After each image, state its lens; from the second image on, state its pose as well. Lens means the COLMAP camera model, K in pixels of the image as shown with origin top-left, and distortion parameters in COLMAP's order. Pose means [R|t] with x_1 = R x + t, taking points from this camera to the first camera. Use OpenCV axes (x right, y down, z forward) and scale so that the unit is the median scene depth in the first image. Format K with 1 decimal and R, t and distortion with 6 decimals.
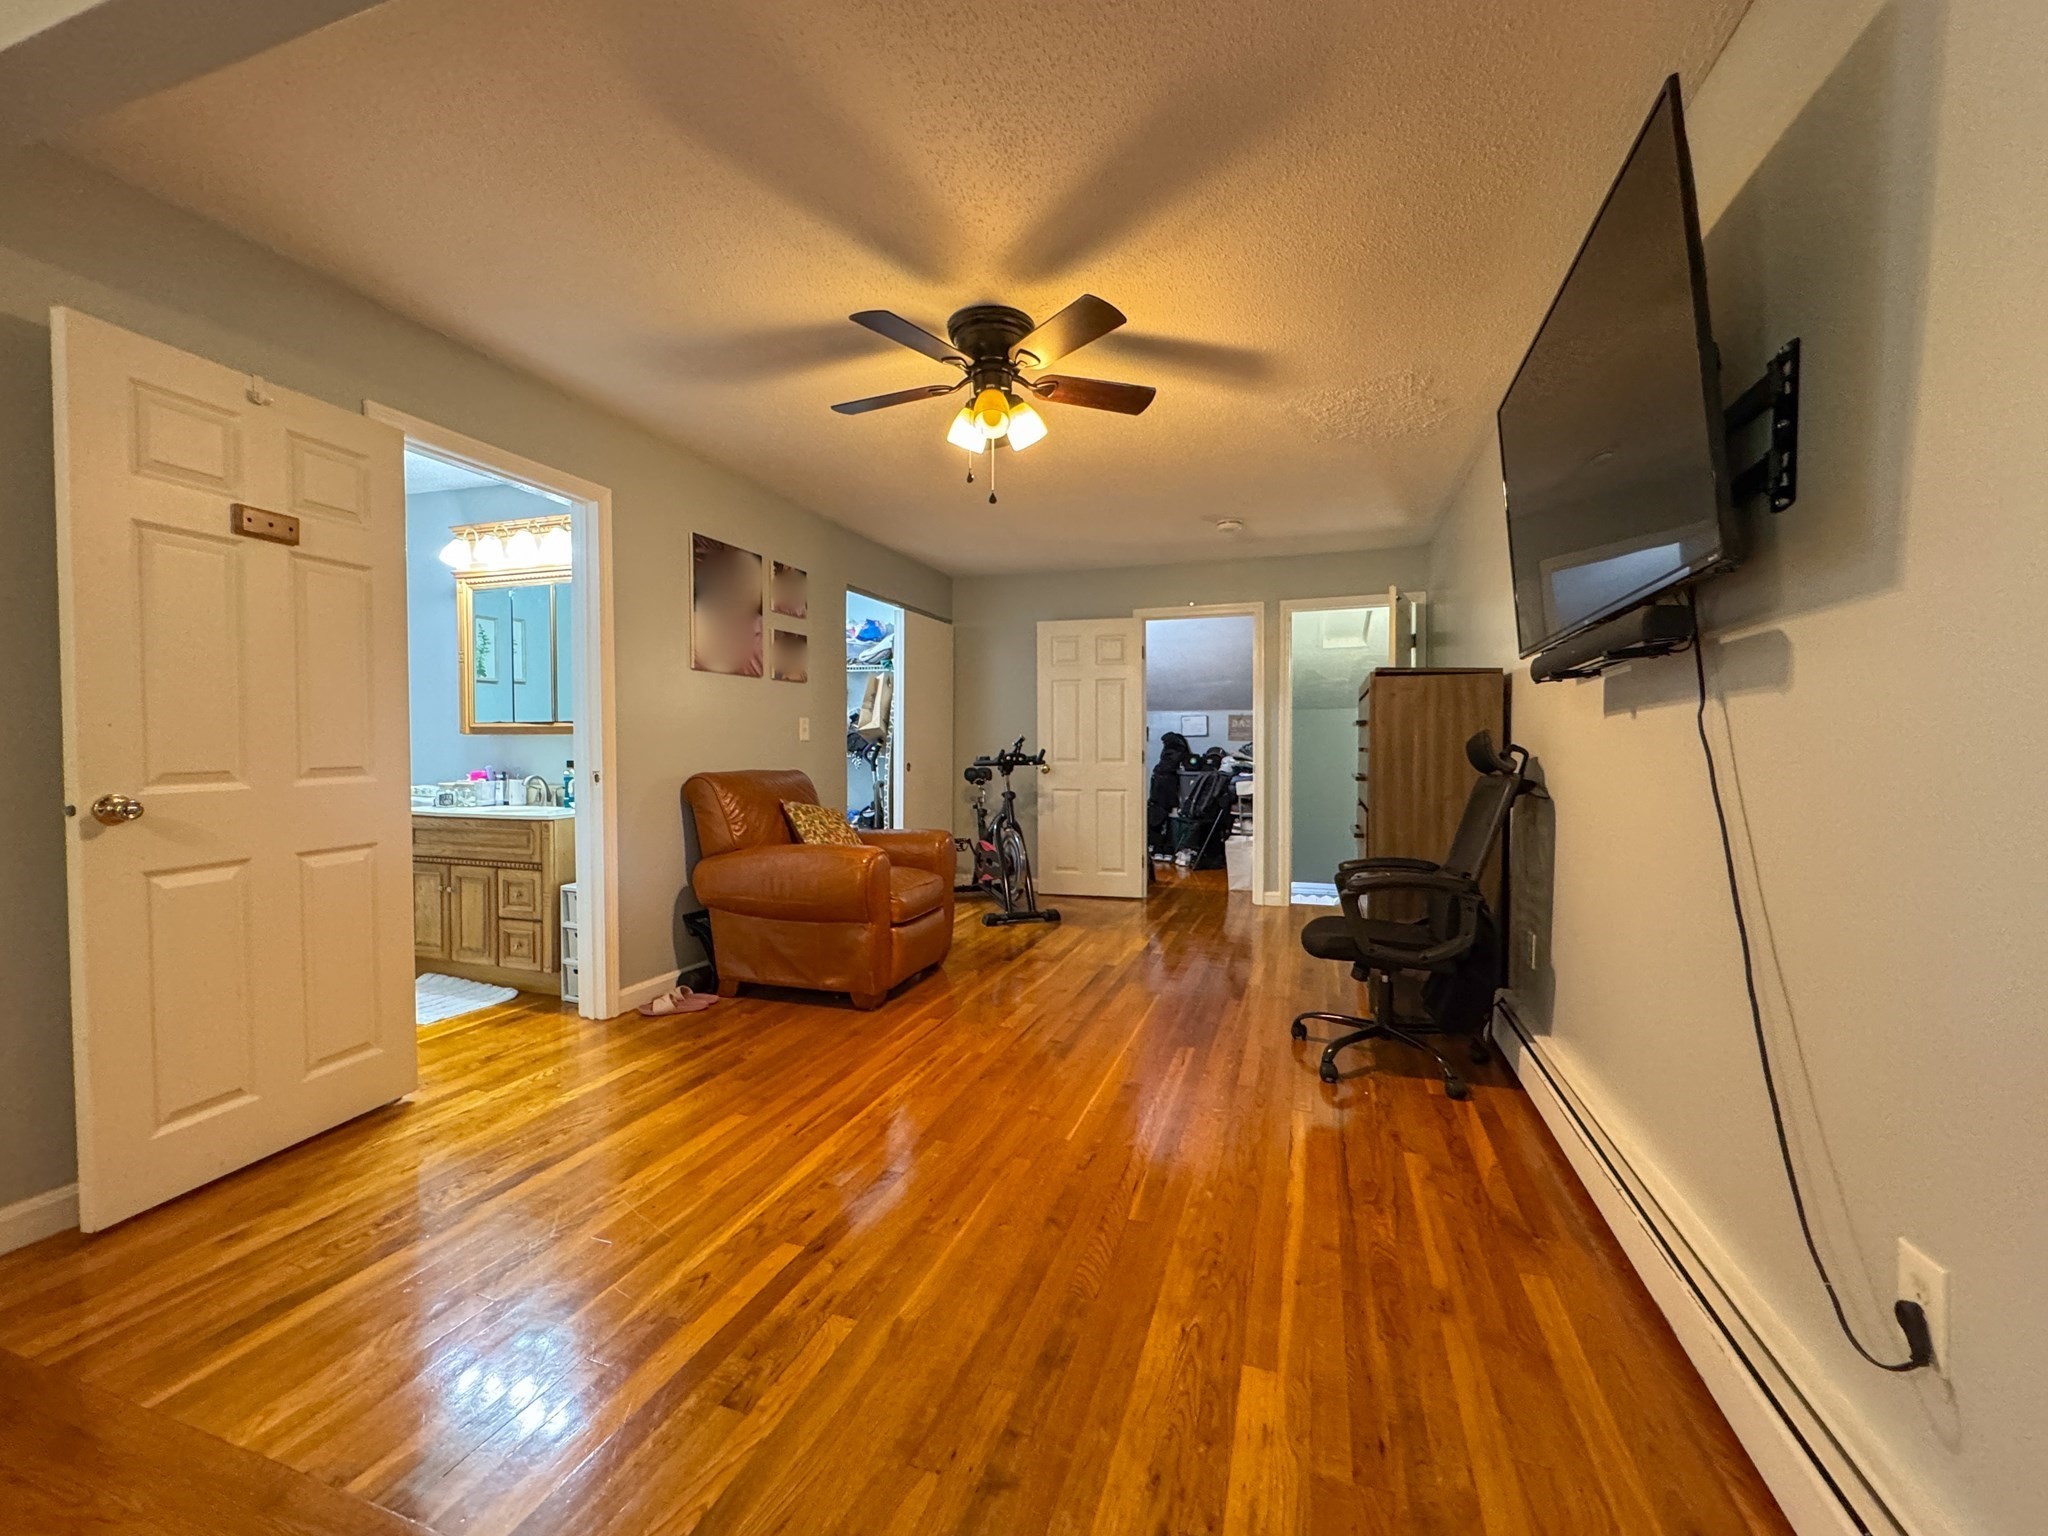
lens RADIAL K [[847.3, 0, 1023.2], [0, 847.3, 767.3], [0, 0, 1]] dist [0.000228, 0.000451]
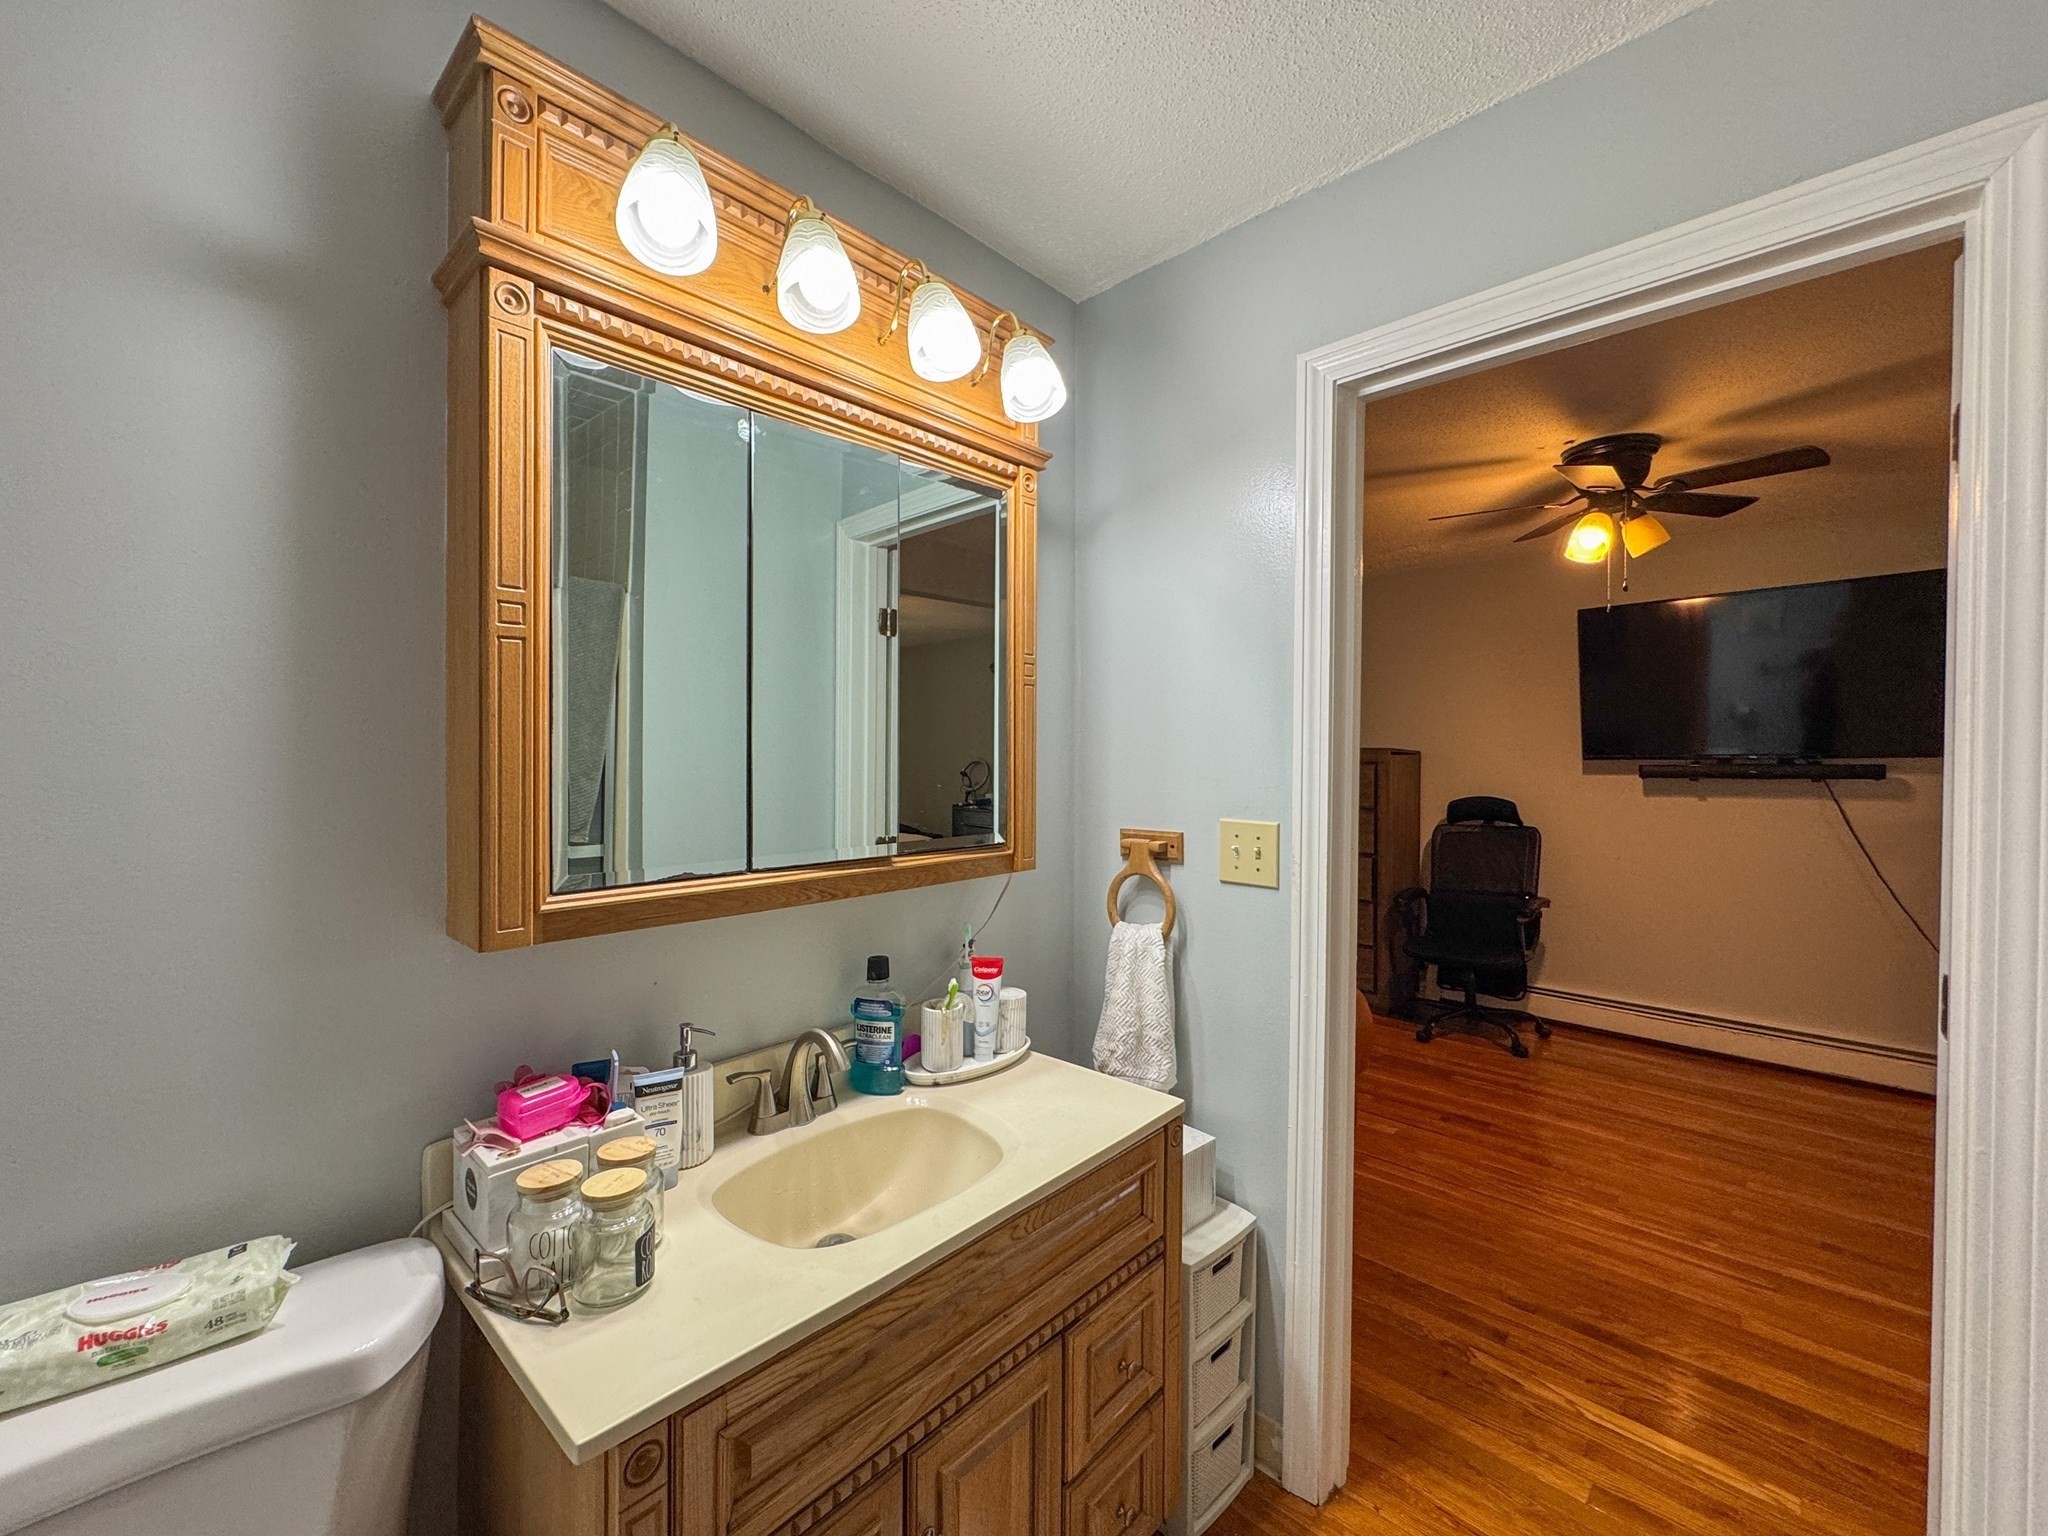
lens RADIAL K [[847.3, 0, 1062.3], [0, 847.3, 743.5], [0, 0, 1]] dist [0.000228, 0.000451]
pose [[0.389654, 0.004368, 0.920951, -0.817792], [0.013607, 0.999852, -0.010499, -0.092011], [-0.920861, 0.016622, 0.389537, 0.774837]]
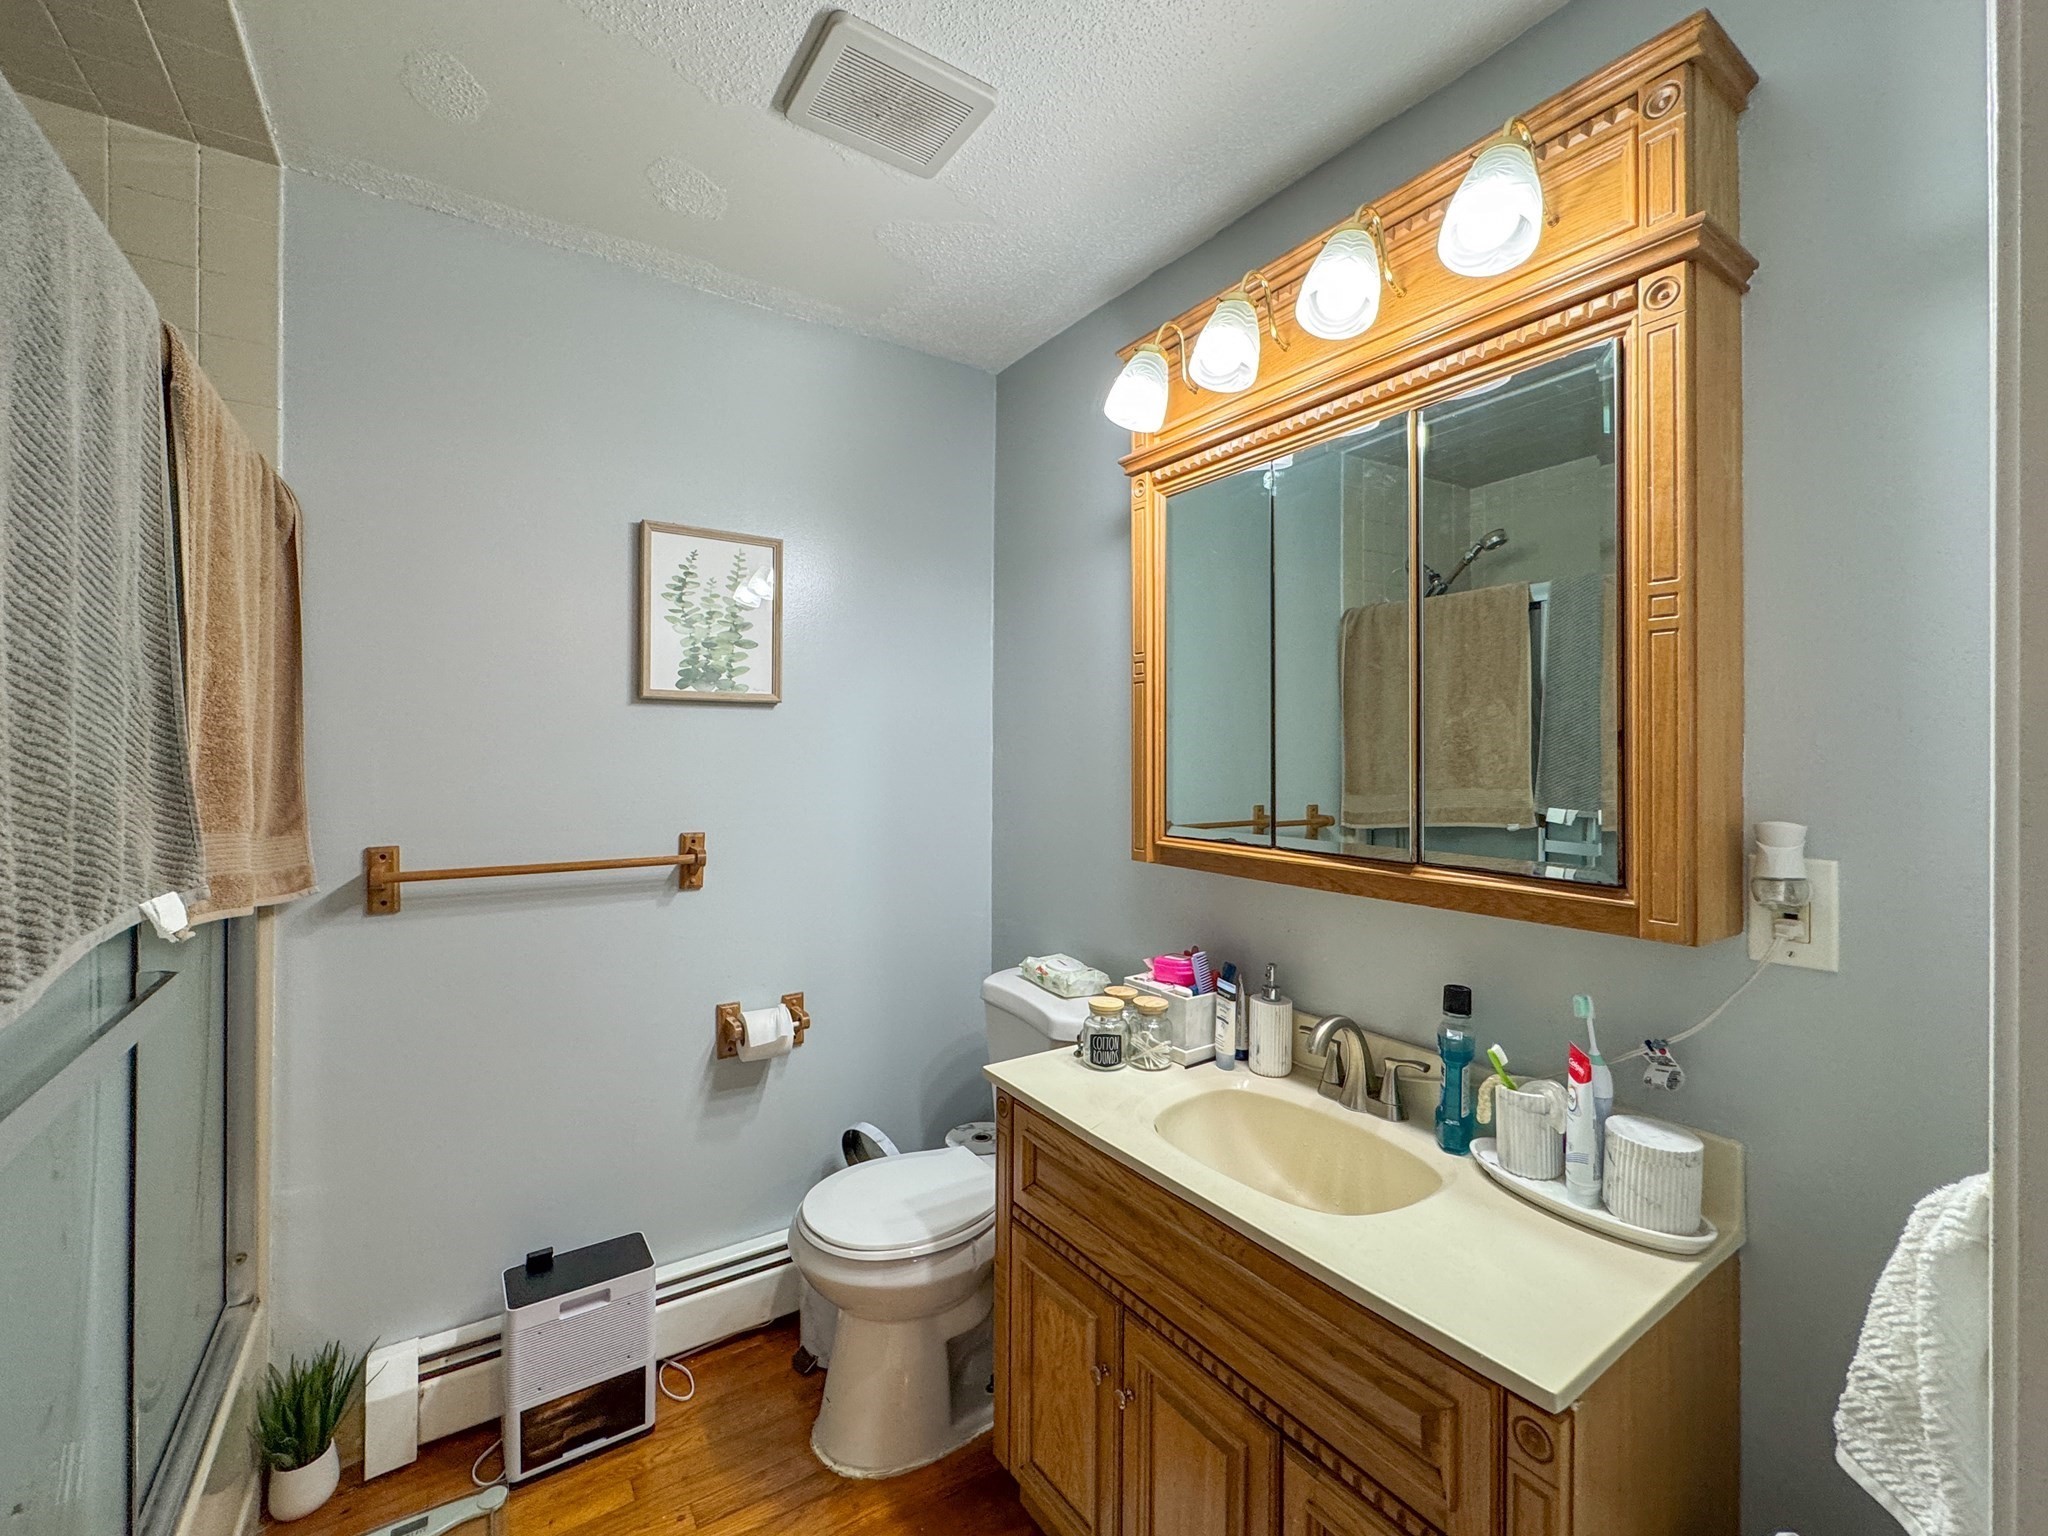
lens RADIAL K [[847.3, 0, 1023.7], [0, 847.3, 762.4], [0, 0, 1]] dist [0.000228, 0.000451]
pose [[0.797763, 0.006510, -0.602936, -0.467319], [-0.019774, 0.999686, -0.015369, -0.080030], [0.602647, 0.024183, 0.797642, 0.650485]]
